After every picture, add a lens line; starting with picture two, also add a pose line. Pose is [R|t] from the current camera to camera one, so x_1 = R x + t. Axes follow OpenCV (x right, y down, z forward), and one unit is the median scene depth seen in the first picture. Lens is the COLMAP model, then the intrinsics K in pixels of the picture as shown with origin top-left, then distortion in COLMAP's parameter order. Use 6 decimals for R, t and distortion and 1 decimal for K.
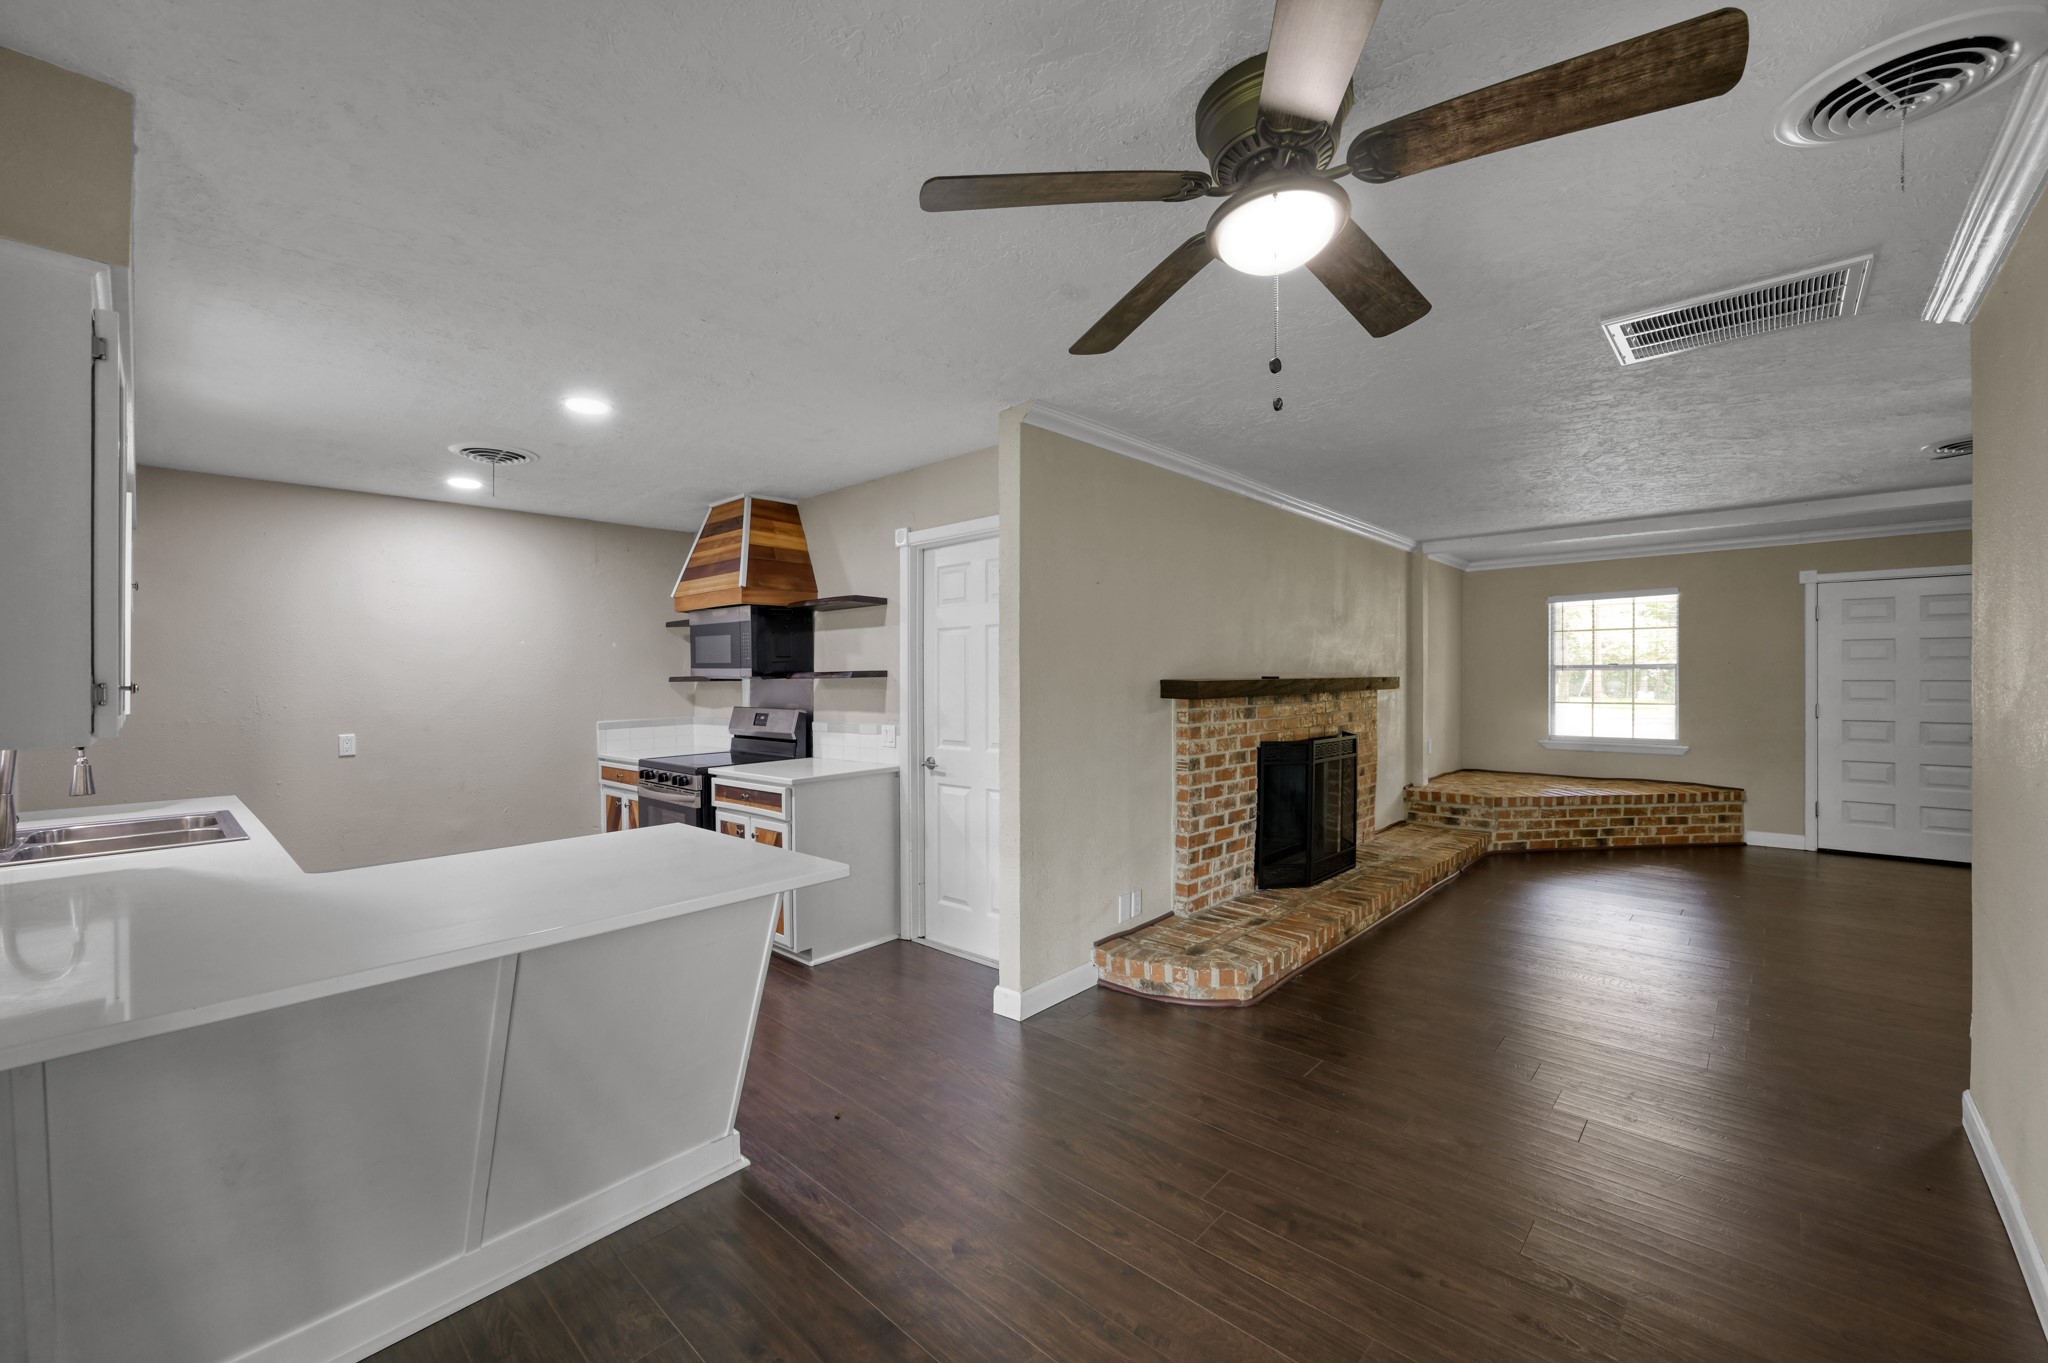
lens RADIAL K [[809.3, 0, 1024.0], [0, 809.3, 681.5], [0, 0, 1]] dist [0.001941, 0.000332]
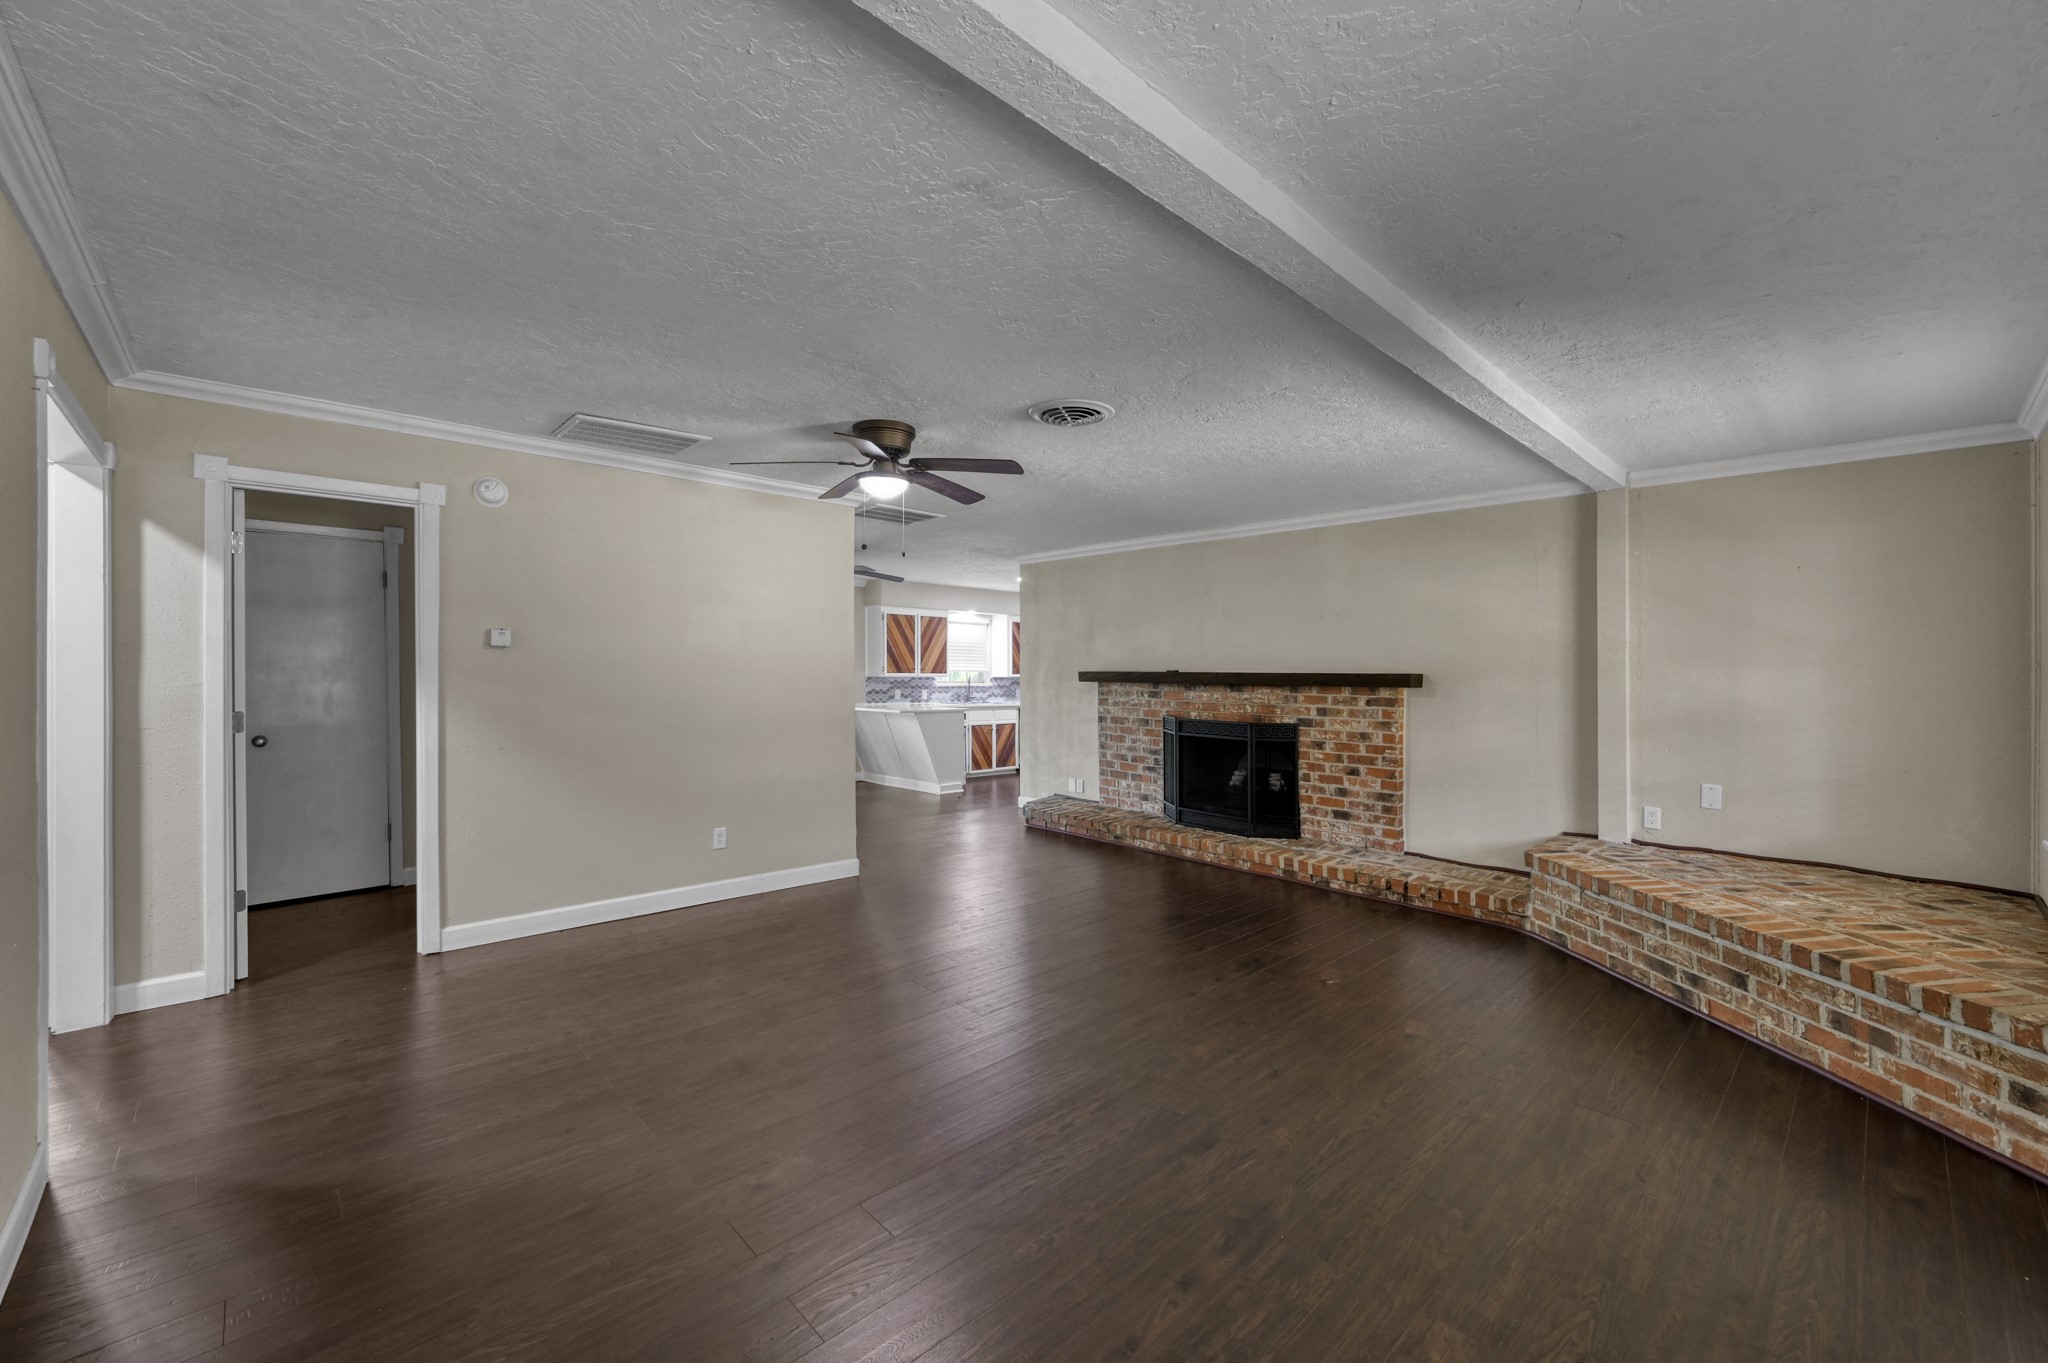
lens RADIAL K [[809.6, 0, 1030.0], [0, 809.6, 678.2], [0, 0, 1]] dist [-0.000839, 0.000364]
pose [[-0.064794, 0.017857, -0.997739, 1.788669], [-0.011132, 0.999765, 0.018617, -0.016388], [0.997837, 0.012313, -0.064580, 0.865957]]
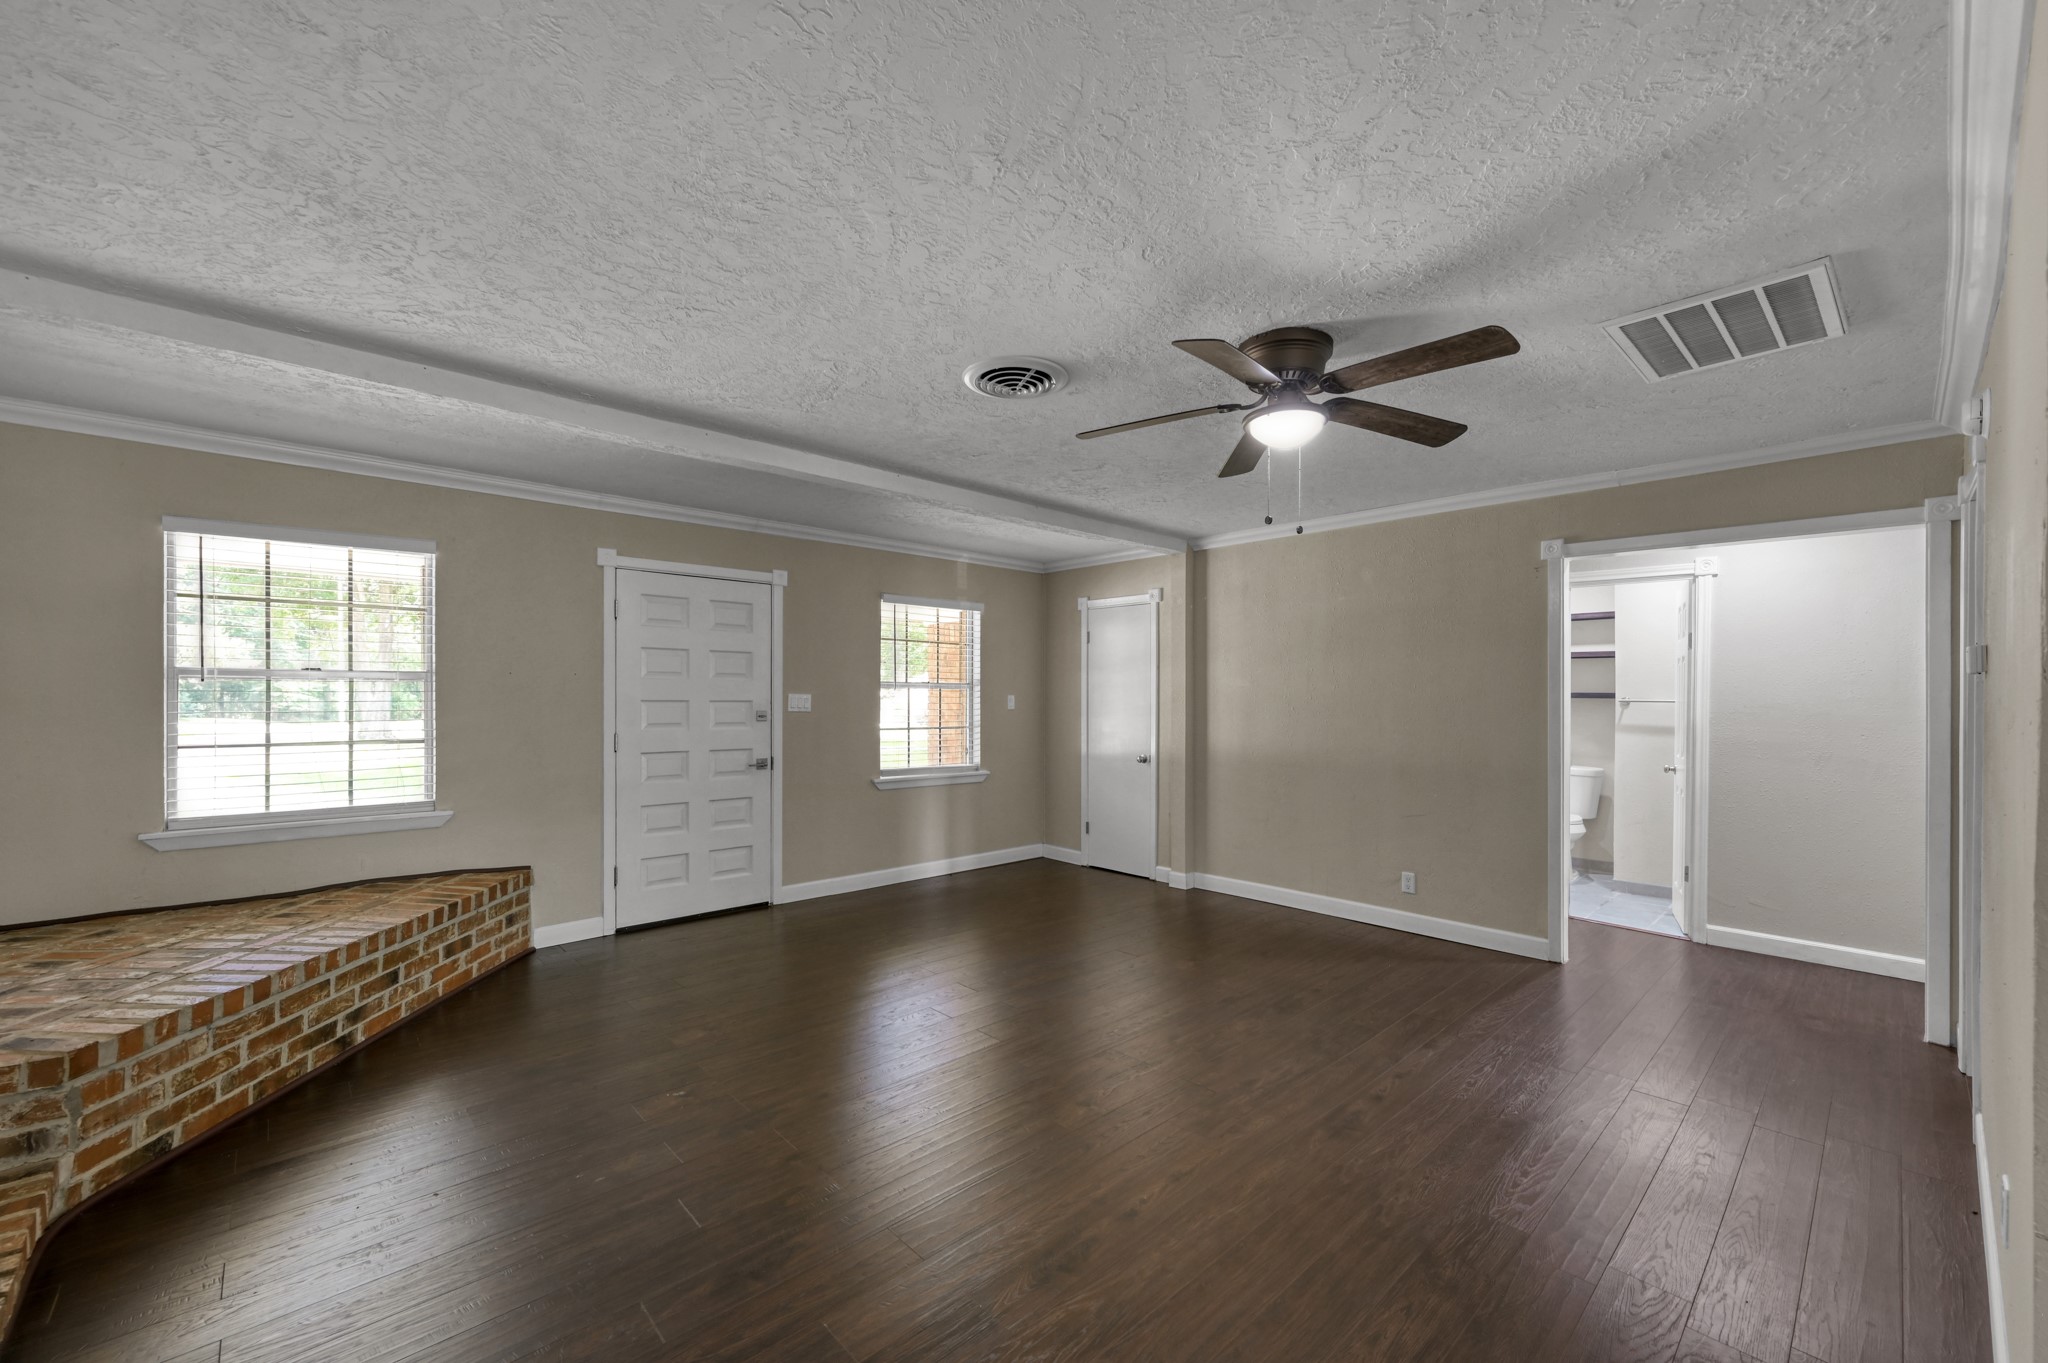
lens RADIAL K [[820.2, 0, 1022.4], [0, 820.2, 689.8], [0, 0, 1]] dist [0.001389, 0.000197]
pose [[0.081790, 0.008869, 0.996610, 0.377119], [-0.007176, 0.999940, -0.008309, -0.009960], [-0.996624, -0.006472, 0.081849, 0.805309]]
